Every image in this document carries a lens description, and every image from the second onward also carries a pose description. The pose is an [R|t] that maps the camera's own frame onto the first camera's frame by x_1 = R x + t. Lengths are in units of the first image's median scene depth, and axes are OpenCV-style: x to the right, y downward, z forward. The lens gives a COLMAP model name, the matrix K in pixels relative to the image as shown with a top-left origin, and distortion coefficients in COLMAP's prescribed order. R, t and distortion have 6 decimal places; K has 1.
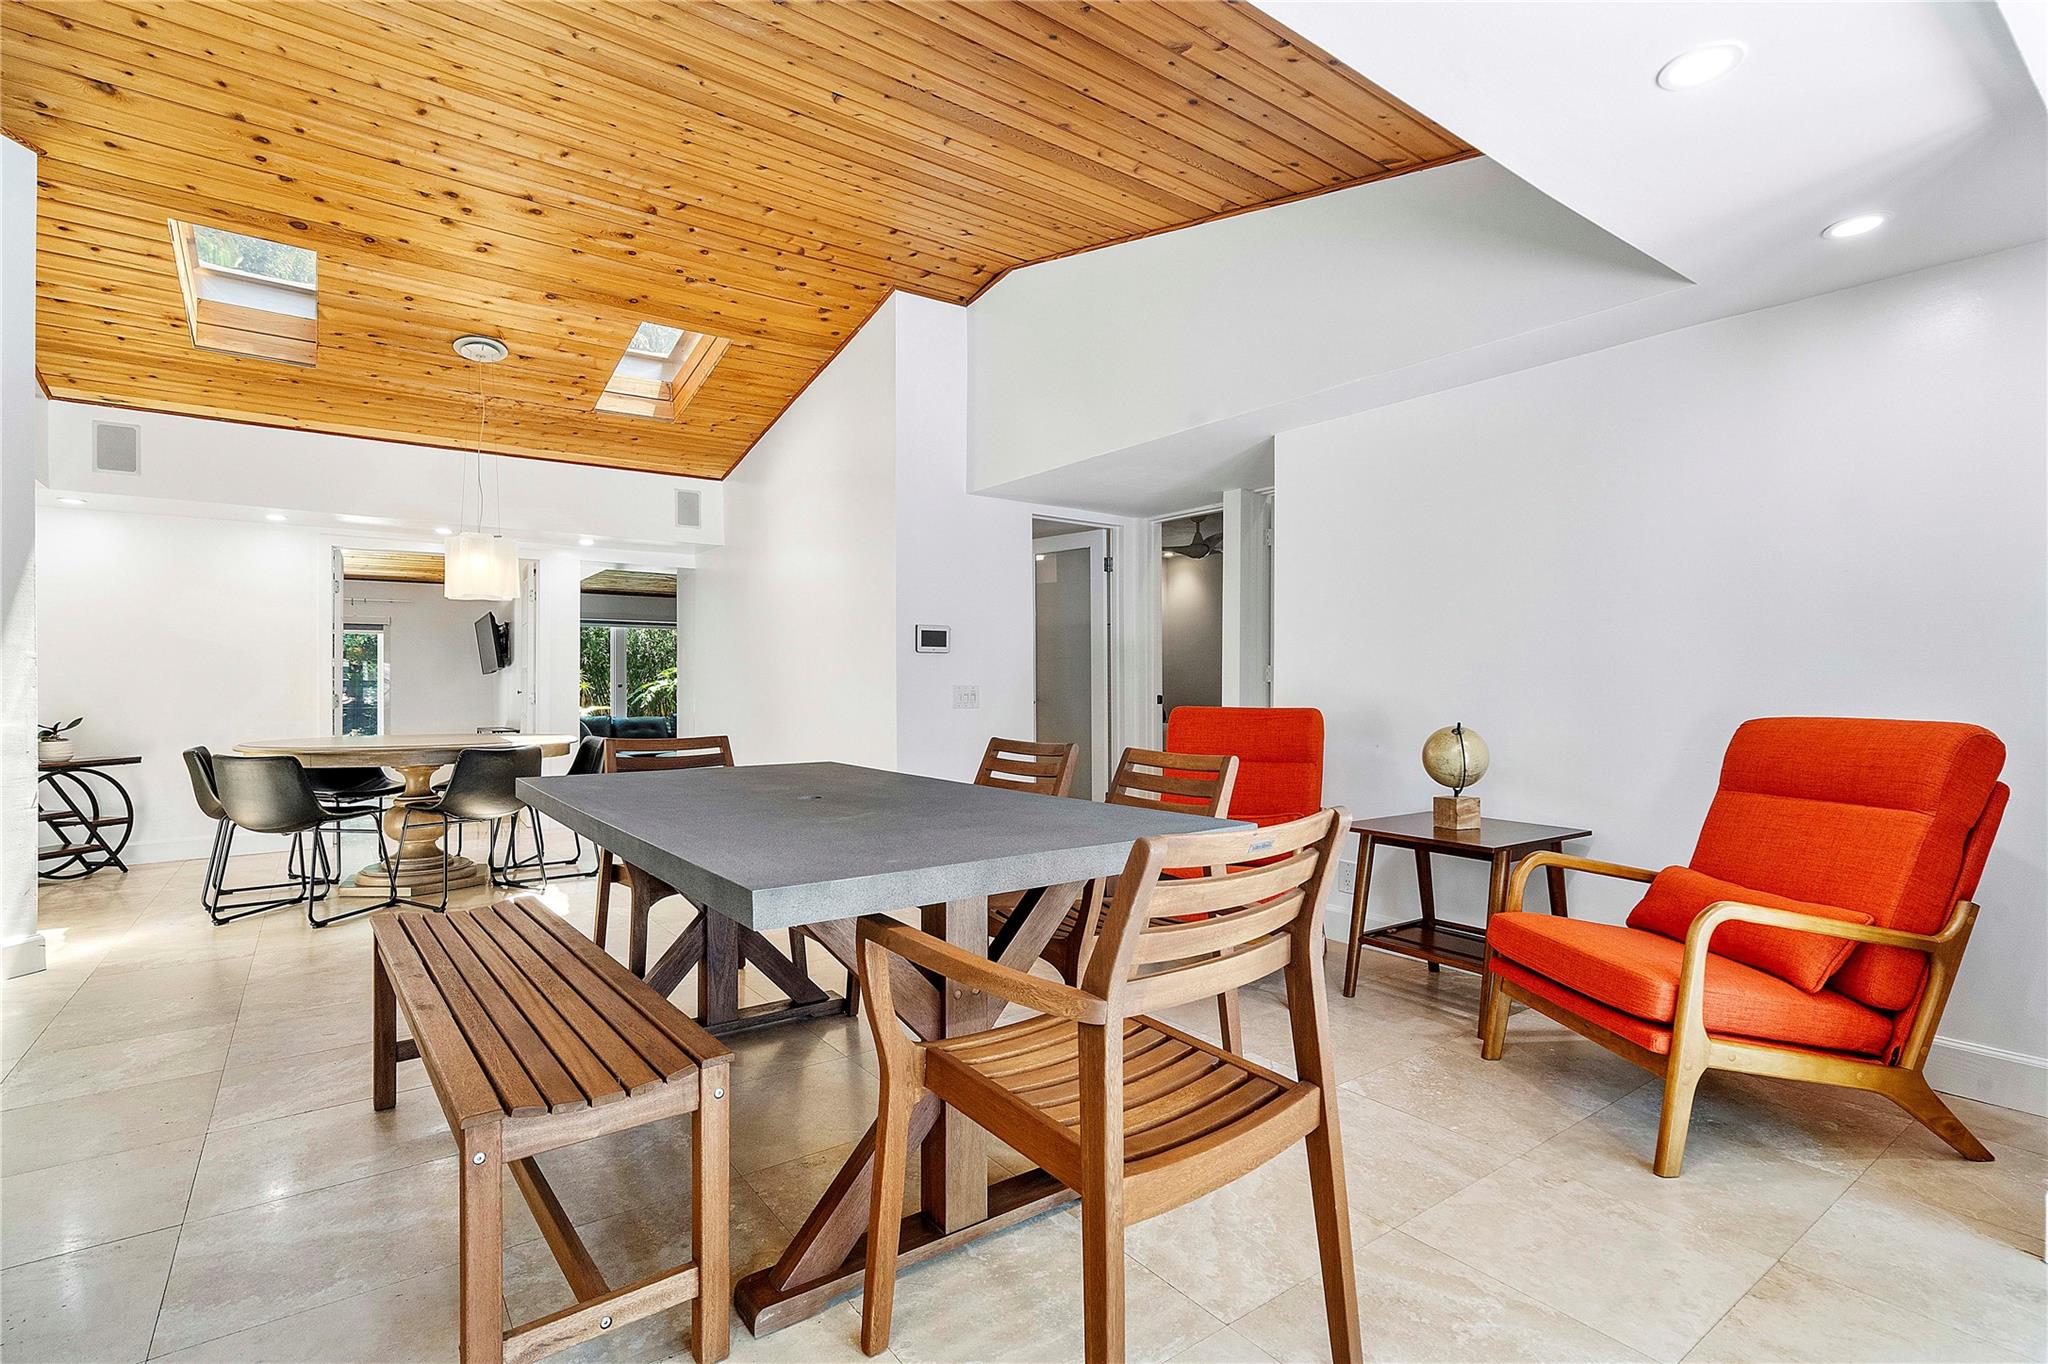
lens RADIAL K [[955.2, 0, 1021.6], [0, 955.2, 682.0], [0, 0, 1]] dist [0.001371, 0.001234]
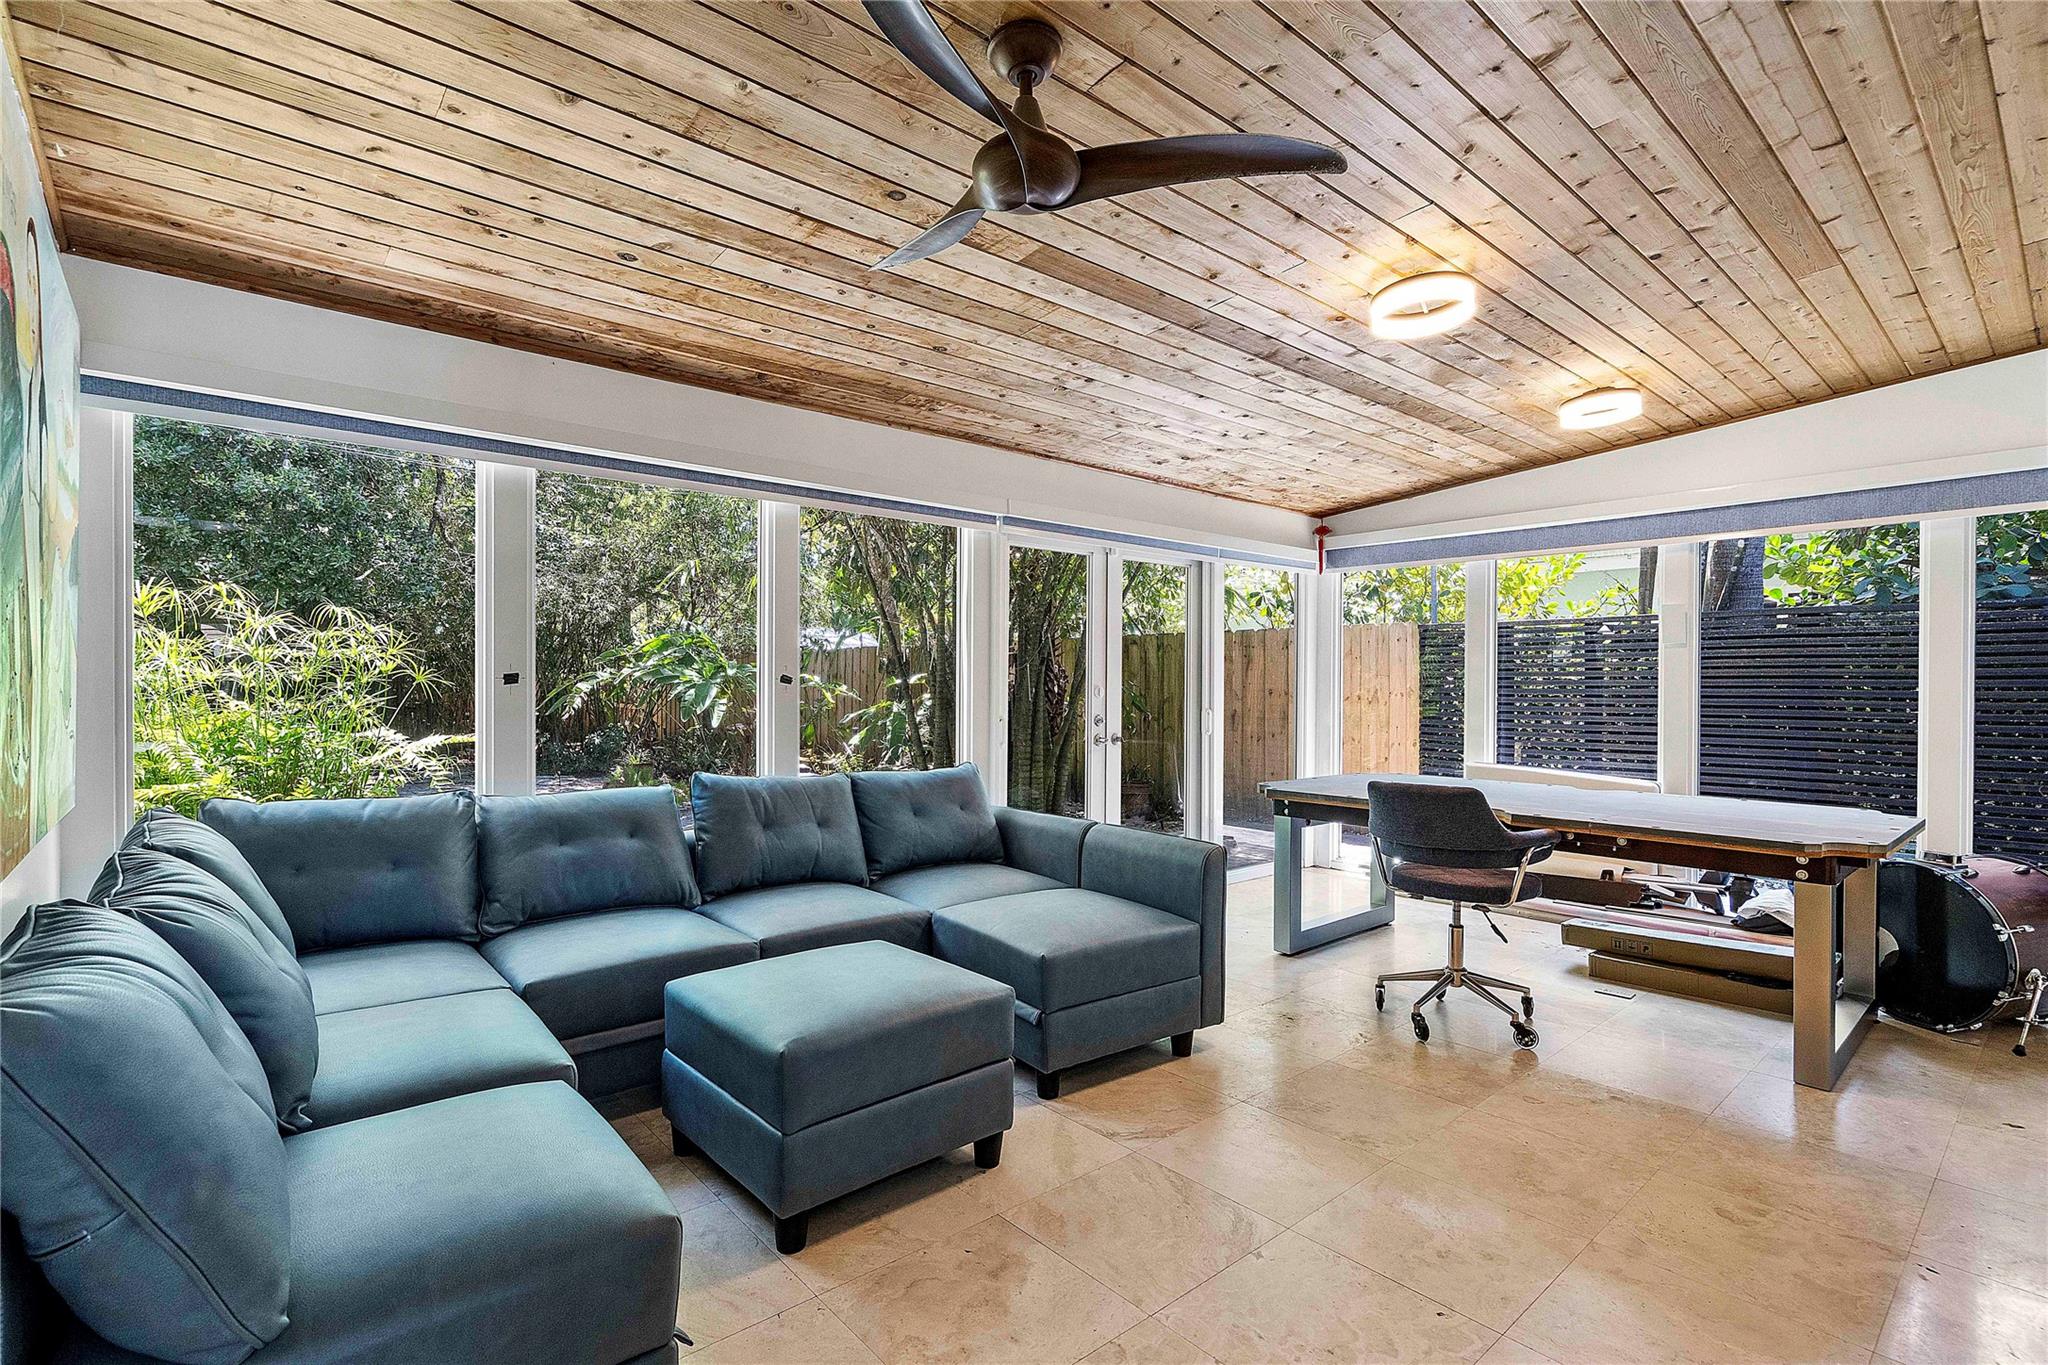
lens RADIAL K [[955.2, 0, 1015.9], [0, 955.2, 686.2], [0, 0, 1]] dist [0.001371, 0.001234]
pose [[0.997154, 0.006196, 0.075135, -0.335673], [-0.006686, 0.999958, 0.006272, 0.004377], [-0.075093, -0.006756, 0.997154, 0.810277]]
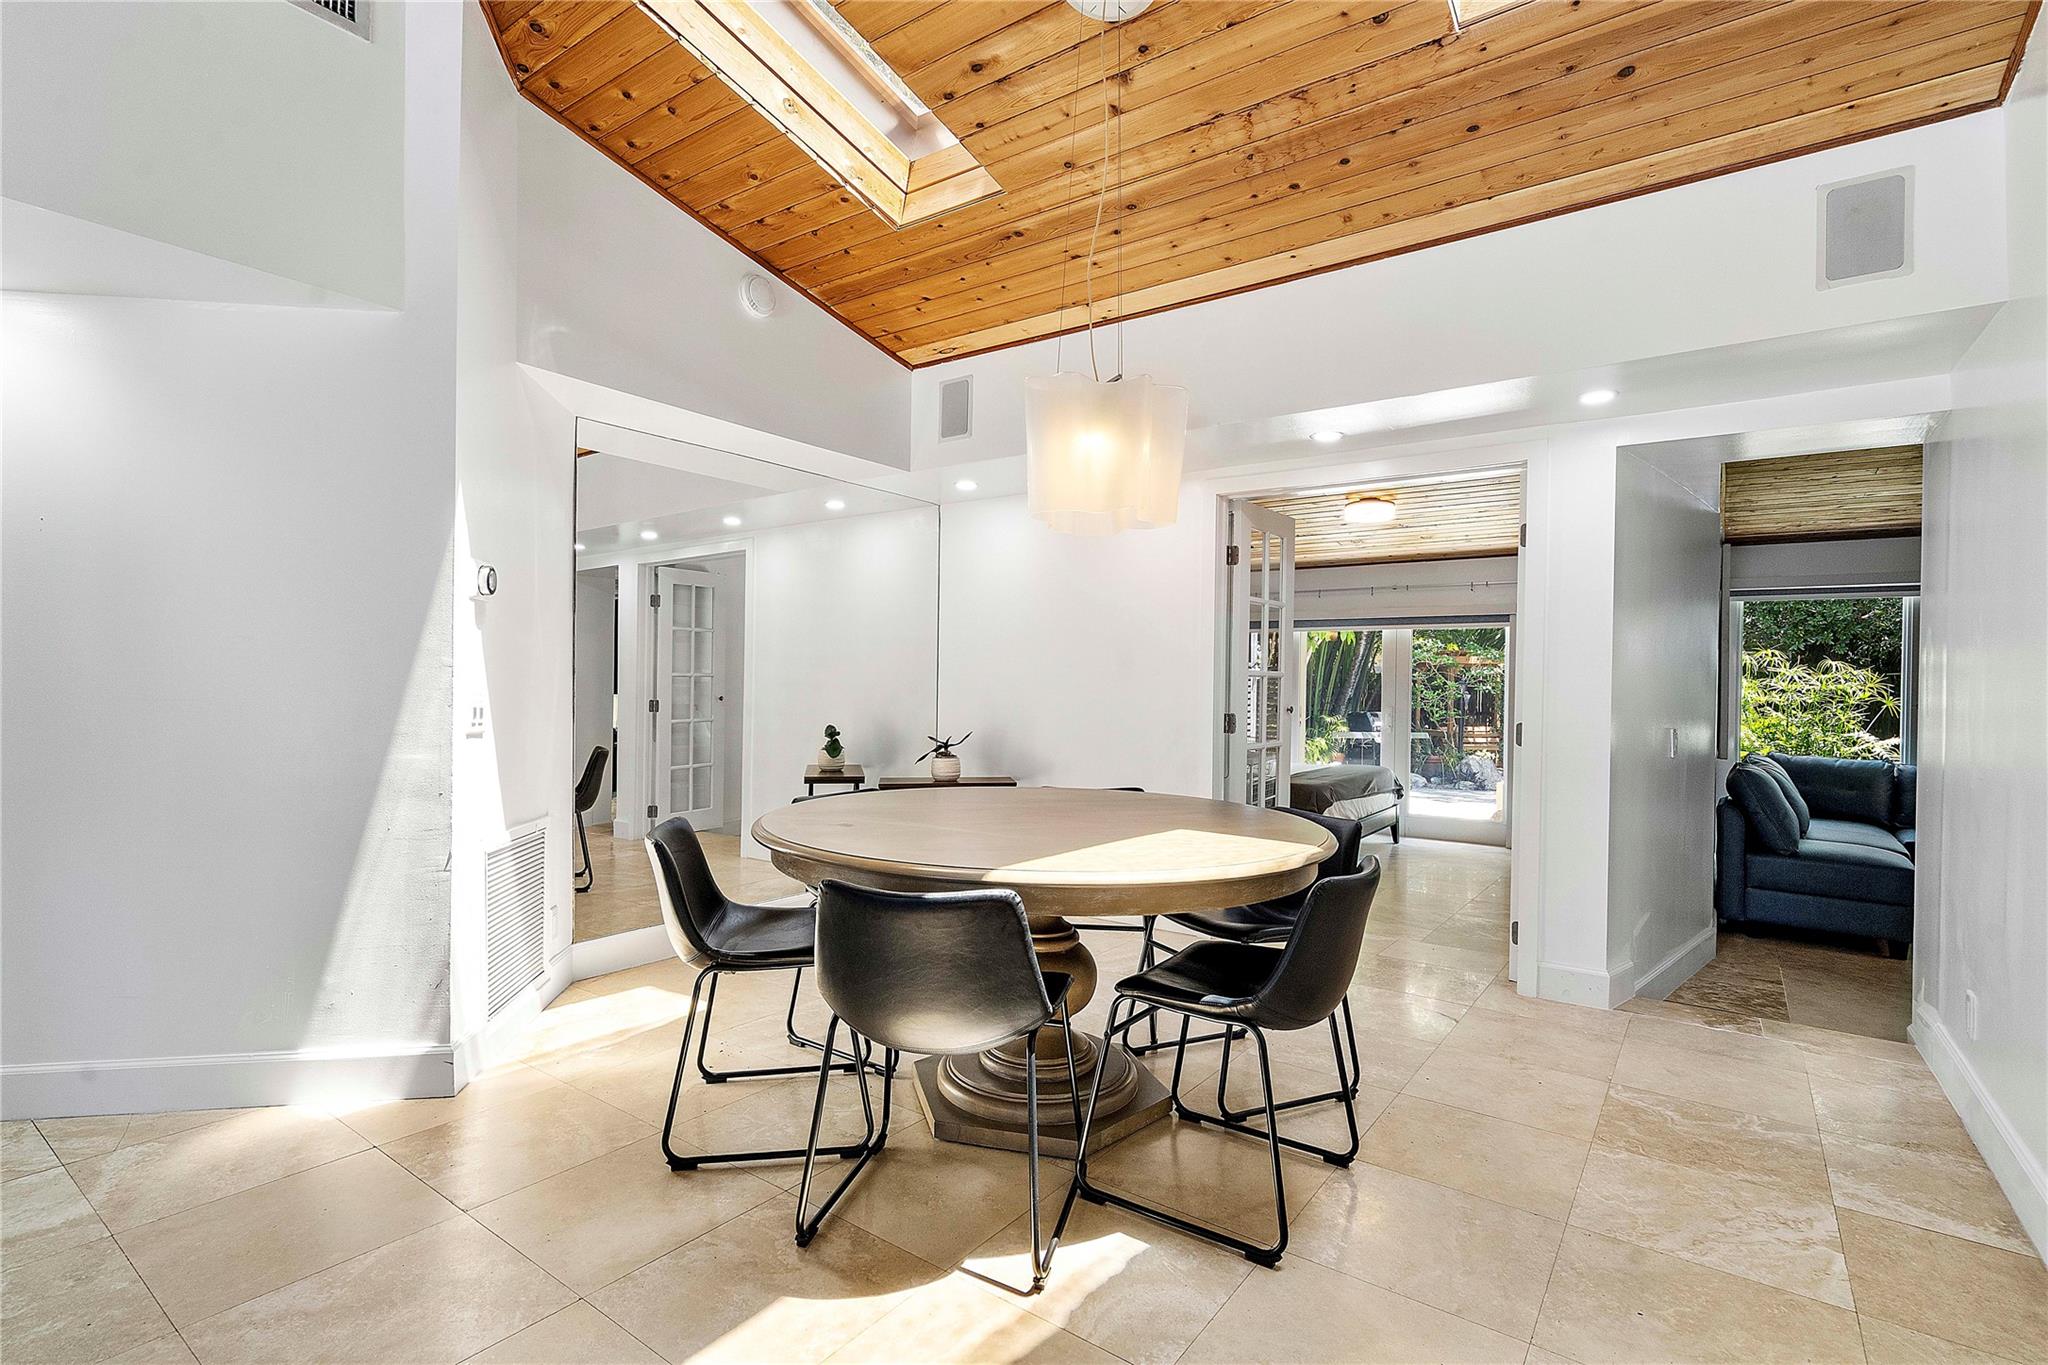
lens RADIAL K [[955.2, 0, 1022.8], [0, 955.2, 680.8], [0, 0, 1]] dist [0.001371, 0.001234]
pose [[0.304796, 0.012305, -0.952338, -0.069818], [-0.014900, 0.999856, 0.008150, -0.008271], [0.952301, 0.011706, 0.304935, 0.401483]]
